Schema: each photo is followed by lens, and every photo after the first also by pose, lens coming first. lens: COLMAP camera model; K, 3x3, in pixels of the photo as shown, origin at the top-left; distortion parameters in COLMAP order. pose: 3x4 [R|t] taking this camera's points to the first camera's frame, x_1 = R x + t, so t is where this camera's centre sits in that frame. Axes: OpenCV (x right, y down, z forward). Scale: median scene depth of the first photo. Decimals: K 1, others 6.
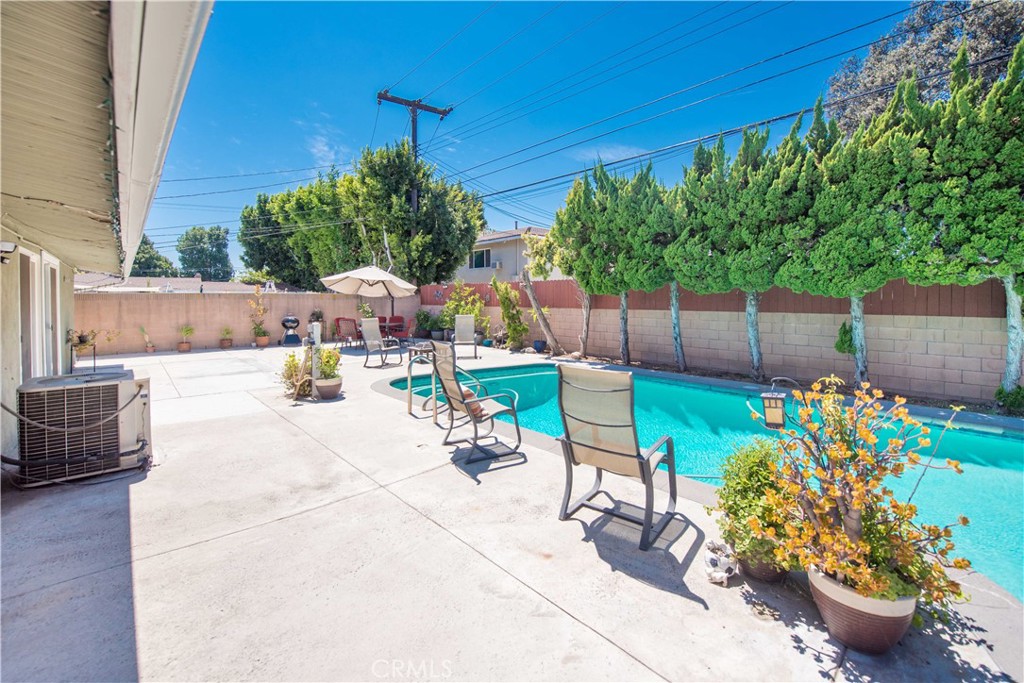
lens RADIAL K [[424.3, 0, 509.3], [0, 424.3, 304.9], [0, 0, 1]] dist [-0.018545, -0.000225]
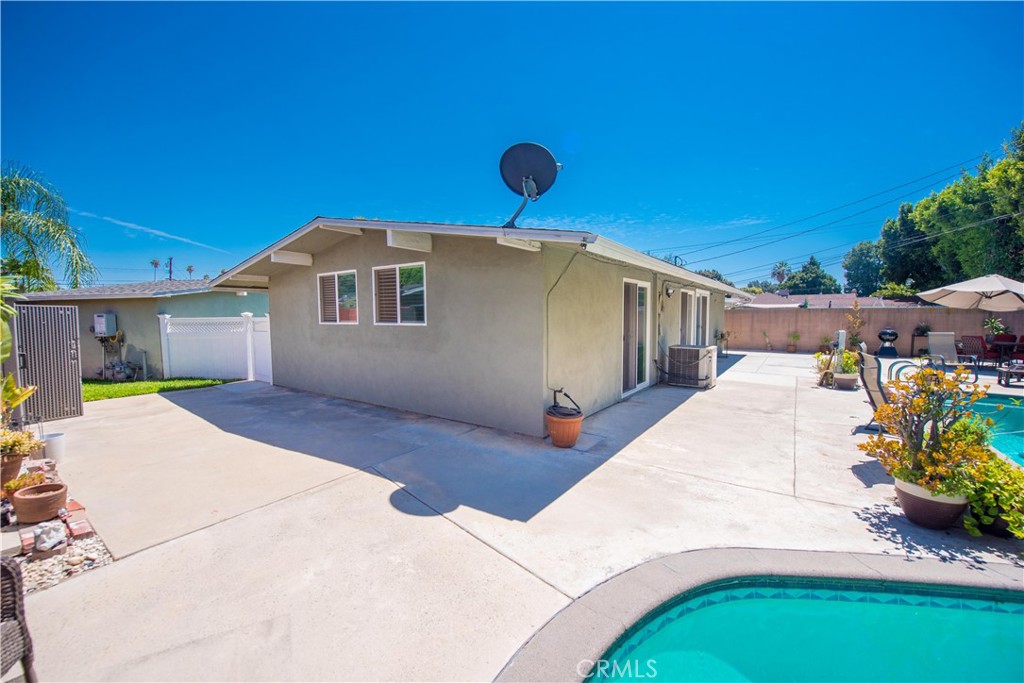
lens RADIAL K [[404.7, 0, 512.0], [0, 404.7, 341.5], [0, 0, 1]] dist [-0.021238, -0.000129]
pose [[0.201331, 0.067630, -0.977186, 0.260106], [-0.013866, 0.997710, 0.066194, 0.004312], [0.979425, 0.000223, 0.201808, -0.115135]]
